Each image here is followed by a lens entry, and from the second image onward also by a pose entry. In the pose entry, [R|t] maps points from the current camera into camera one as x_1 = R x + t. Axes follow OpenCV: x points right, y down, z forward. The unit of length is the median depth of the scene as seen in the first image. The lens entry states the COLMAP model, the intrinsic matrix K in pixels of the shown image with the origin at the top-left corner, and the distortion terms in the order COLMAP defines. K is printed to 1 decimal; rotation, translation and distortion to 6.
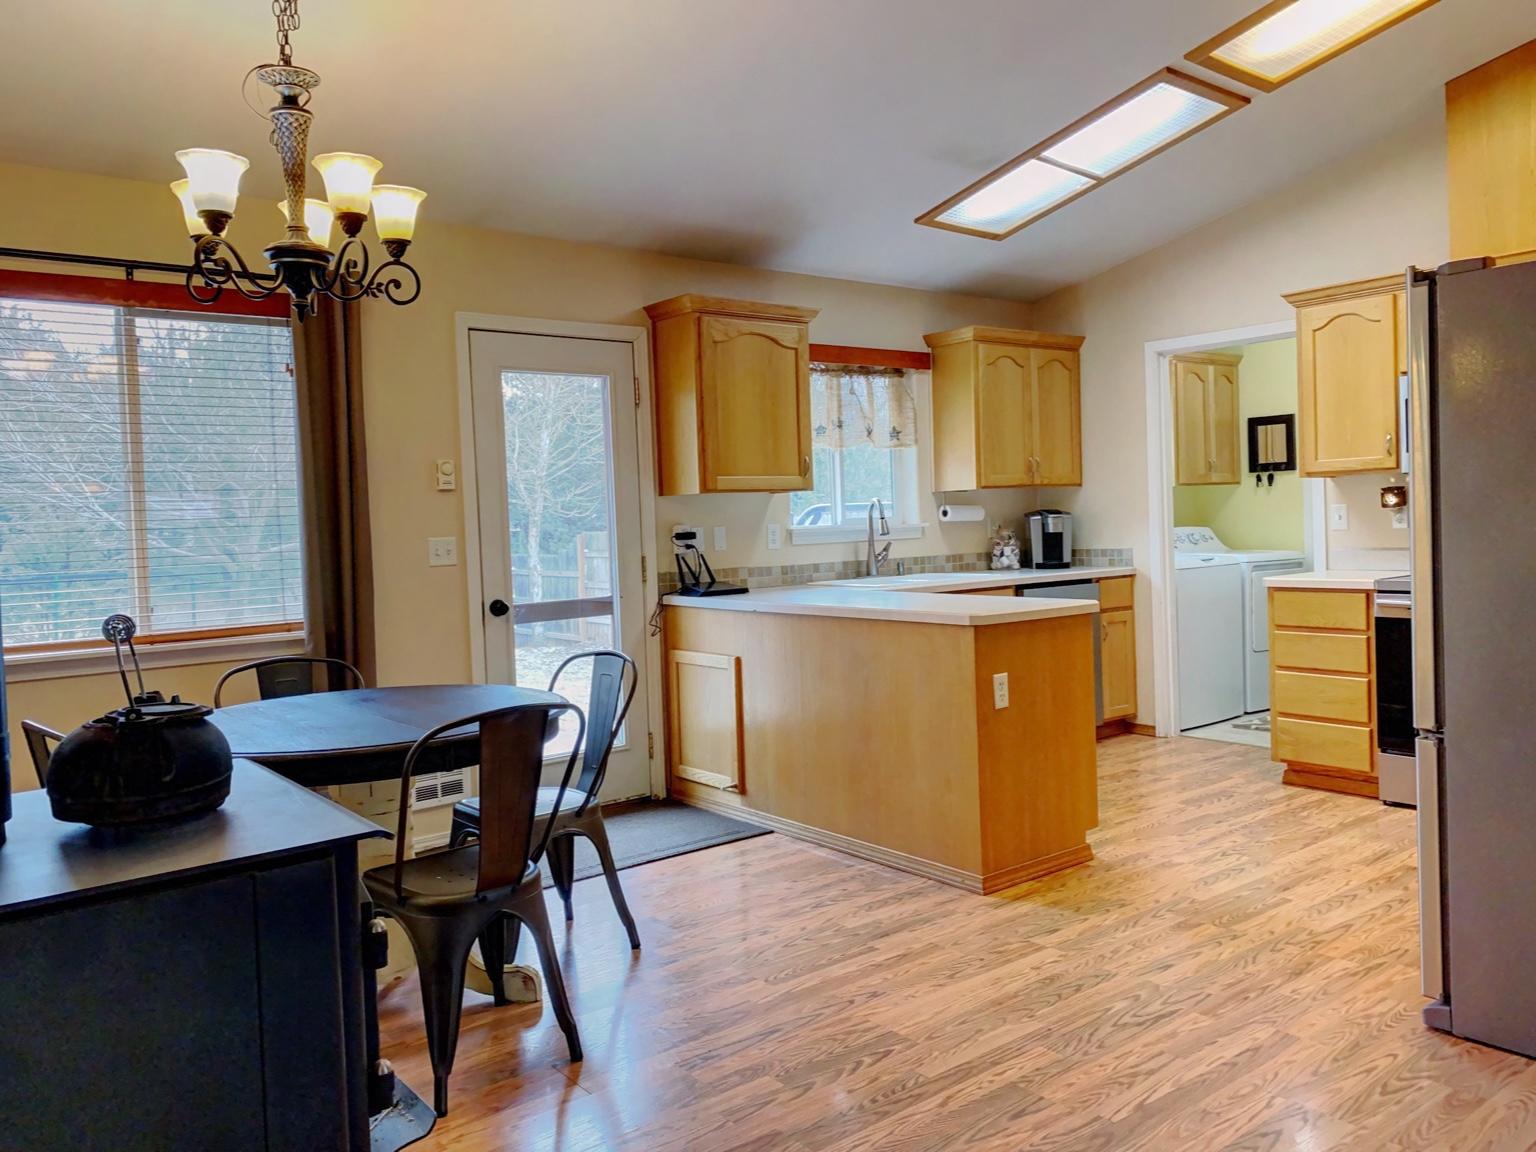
lens RADIAL K [[1170.0, 0, 757.2], [0, 1170.0, 545.8], [0, 0, 1]] dist [0.065283, -0.090050]
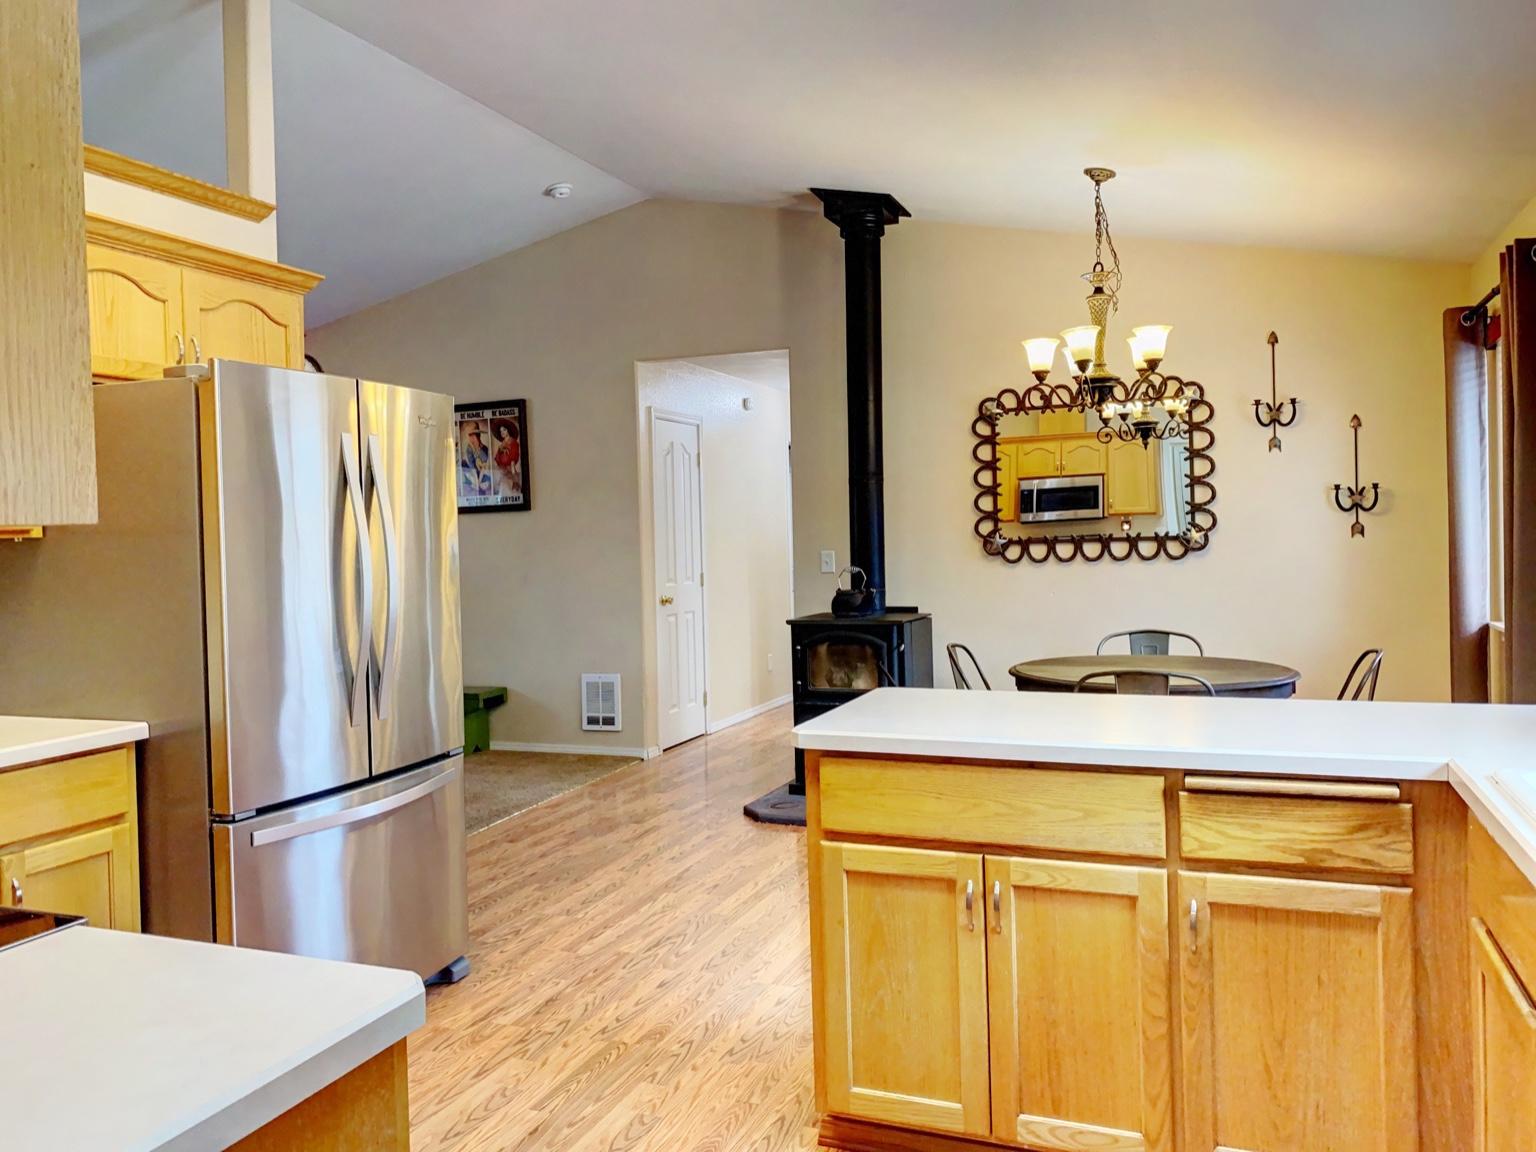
lens RADIAL K [[1170.0, 0, 752.3], [0, 1170.0, 572.5], [0, 0, 1]] dist [0.065283, -0.090050]
pose [[-0.872620, 0.077792, -0.482165, 0.474245], [0.051244, 0.996368, 0.068011, -0.058451], [0.485704, 0.034640, -0.873437, 1.220310]]
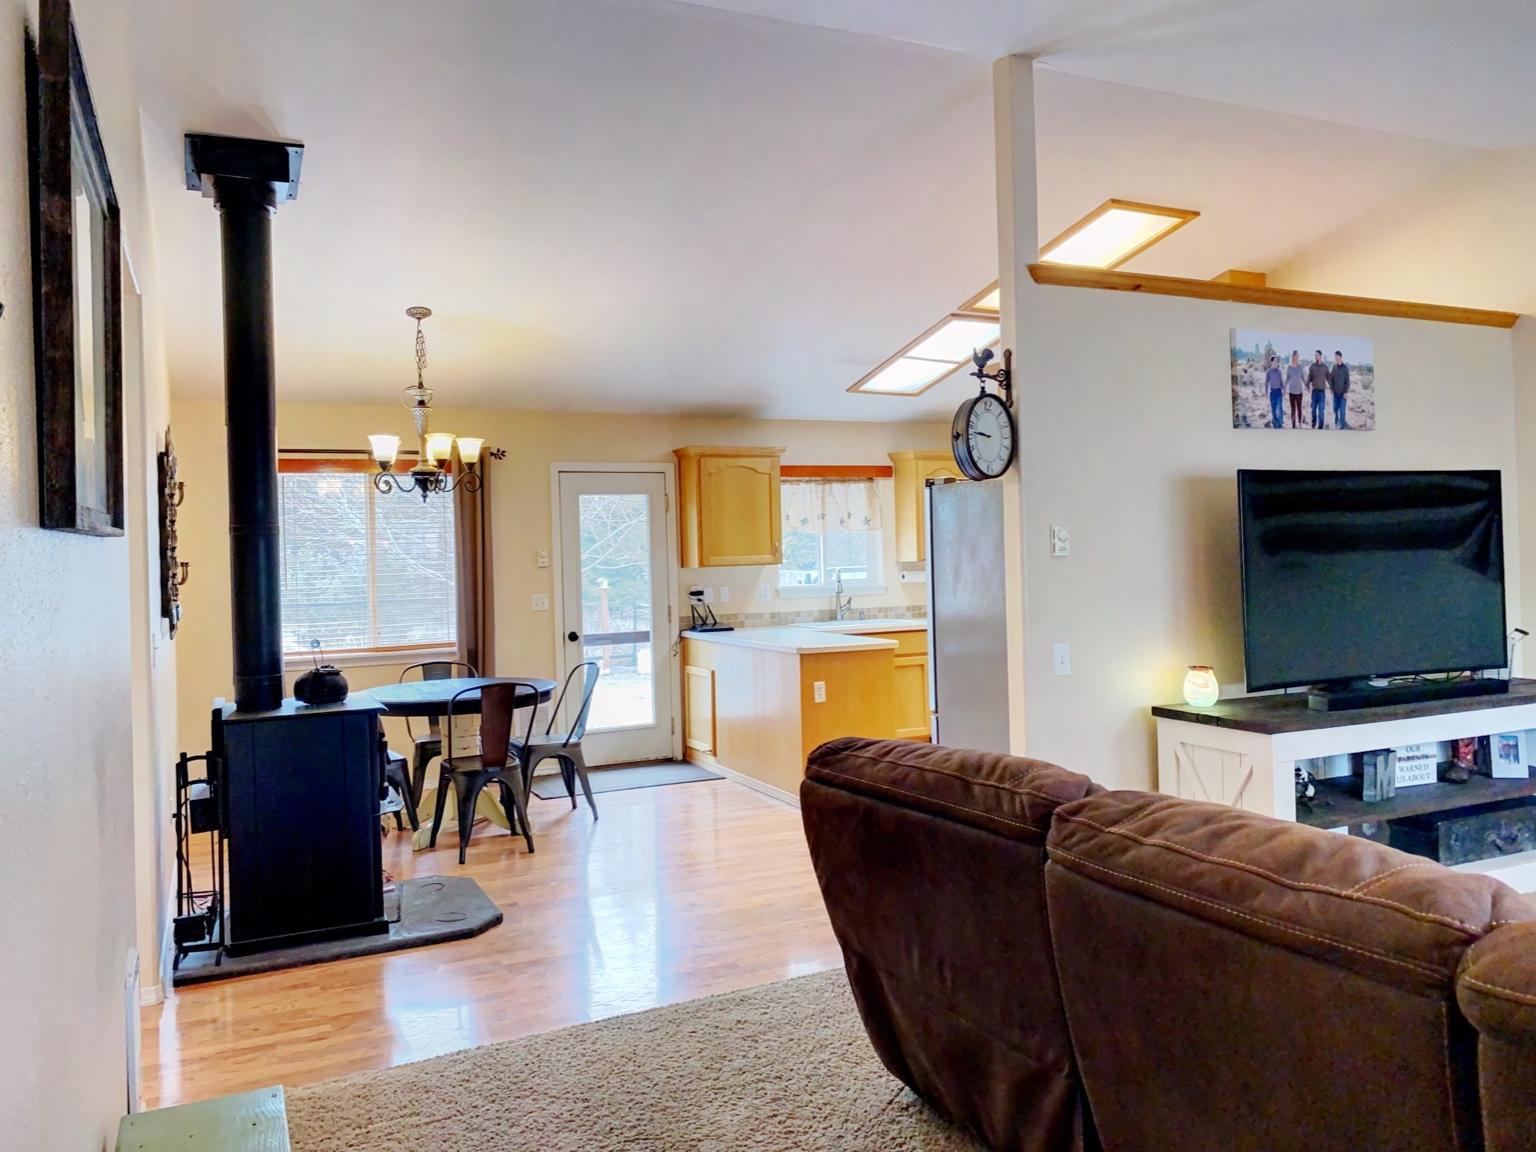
lens RADIAL K [[1170.0, 0, 767.2], [0, 1170.0, 535.4], [0, 0, 1]] dist [0.065283, -0.090050]
pose [[0.974176, 0.004205, -0.225749, 0.391800], [-0.011381, 0.999470, -0.030496, -0.039939], [0.225501, 0.032277, 0.973708, -0.525424]]
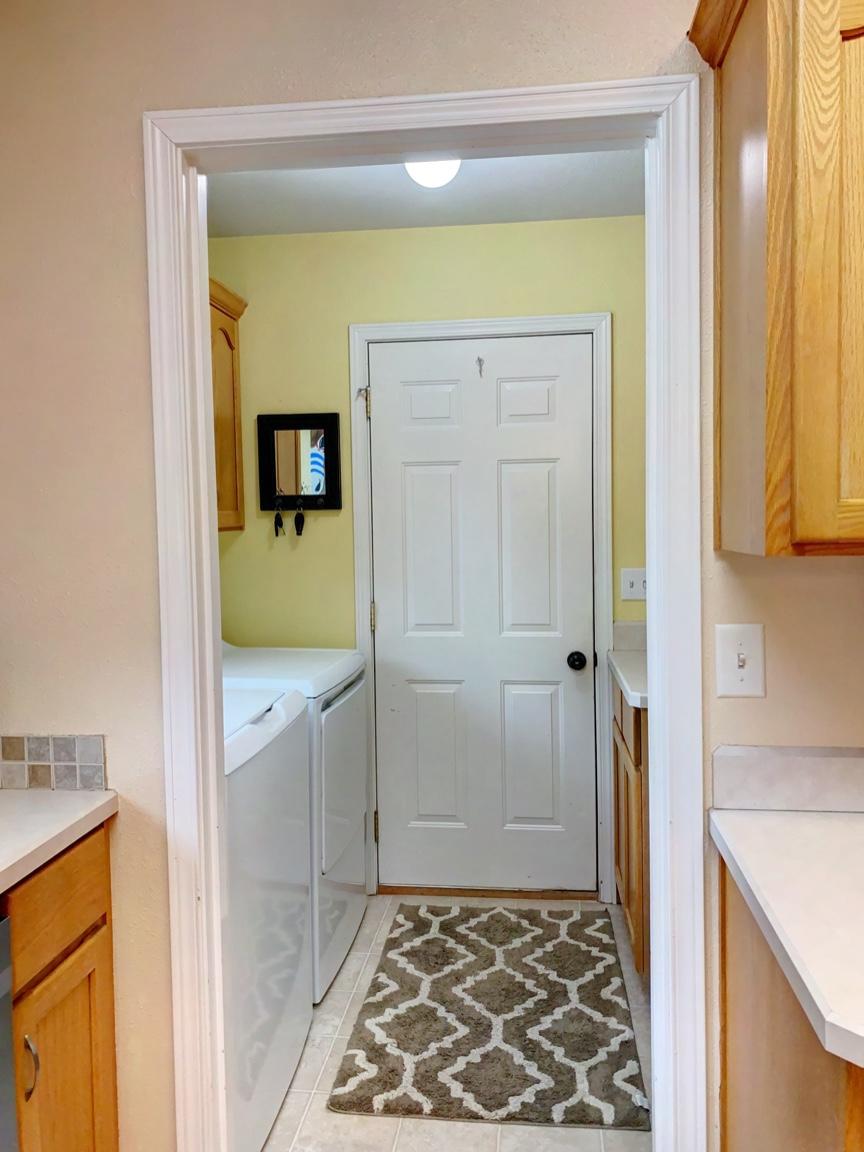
lens RADIAL K [[877.5, 0, 433.5], [0, 877.5, 559.9], [0, 0, 1]] dist [0.065283, -0.090050]
pose [[0.710145, -0.013311, 0.703929, 0.258378], [0.007364, 0.999907, 0.011478, -0.062528], [-0.704017, -0.002967, 0.710177, 0.939646]]
